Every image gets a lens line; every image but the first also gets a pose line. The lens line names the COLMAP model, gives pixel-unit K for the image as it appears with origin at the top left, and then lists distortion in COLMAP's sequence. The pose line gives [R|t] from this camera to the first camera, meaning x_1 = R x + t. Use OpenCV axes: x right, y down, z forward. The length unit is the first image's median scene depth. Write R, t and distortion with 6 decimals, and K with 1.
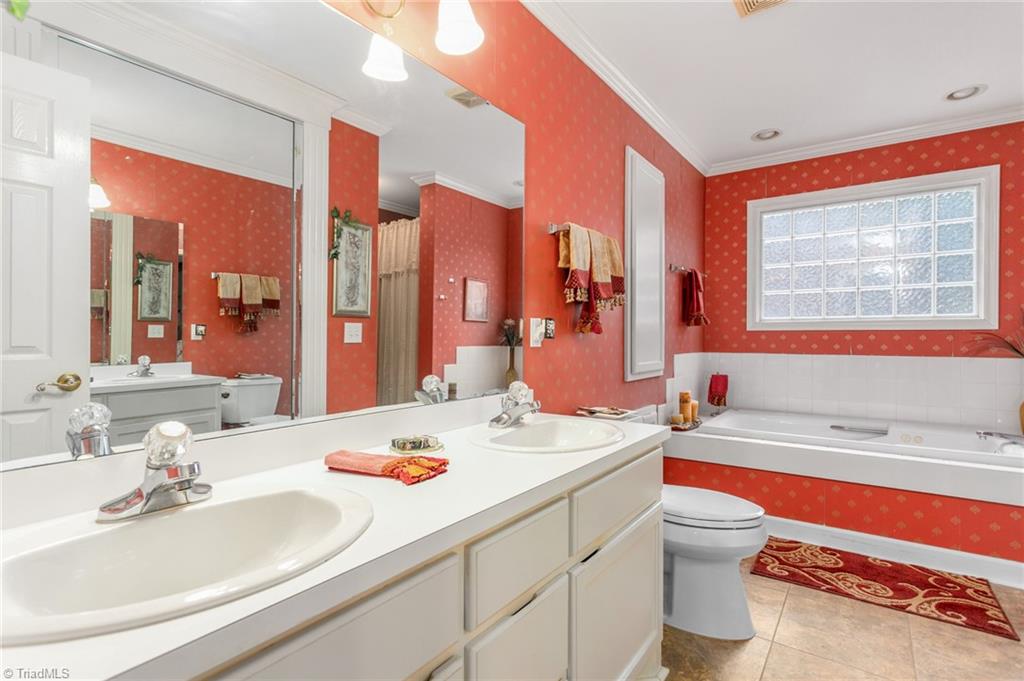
lens RADIAL K [[497.6, 0, 511.5], [0, 497.6, 336.6], [0, 0, 1]] dist [-0.002118, -0.000358]
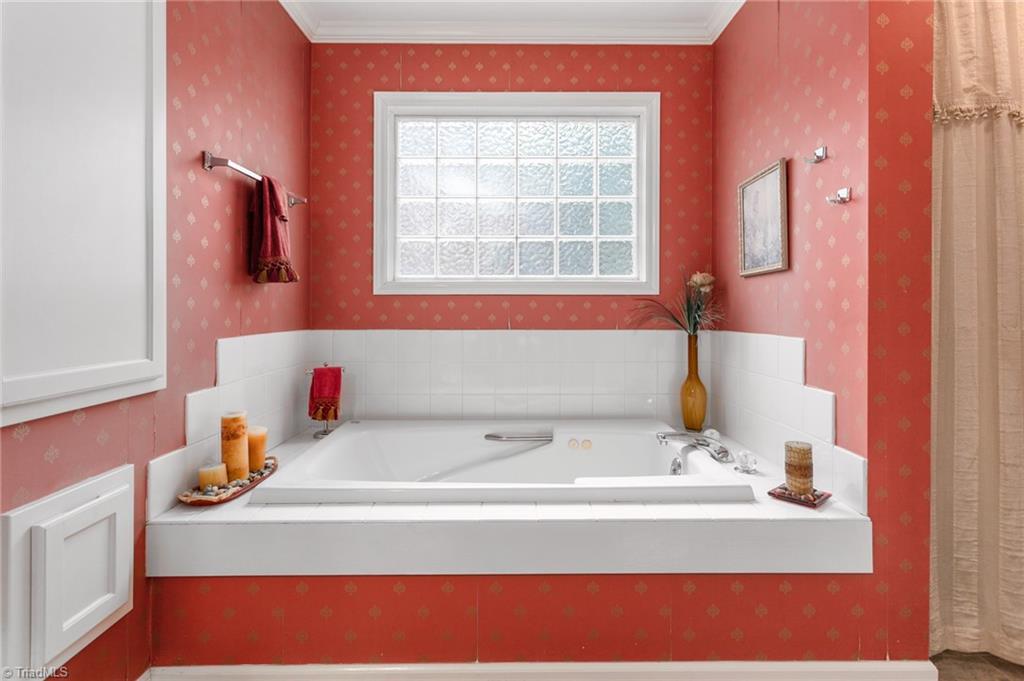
lens RADIAL K [[490.2, 0, 513.6], [0, 490.2, 324.8], [0, 0, 1]] dist [0.000198, 0.000443]
pose [[0.808664, -0.022936, 0.587823, 0.279179], [0.000474, 0.999265, 0.038339, 0.003295], [-0.588270, -0.030725, 0.808081, 0.434585]]
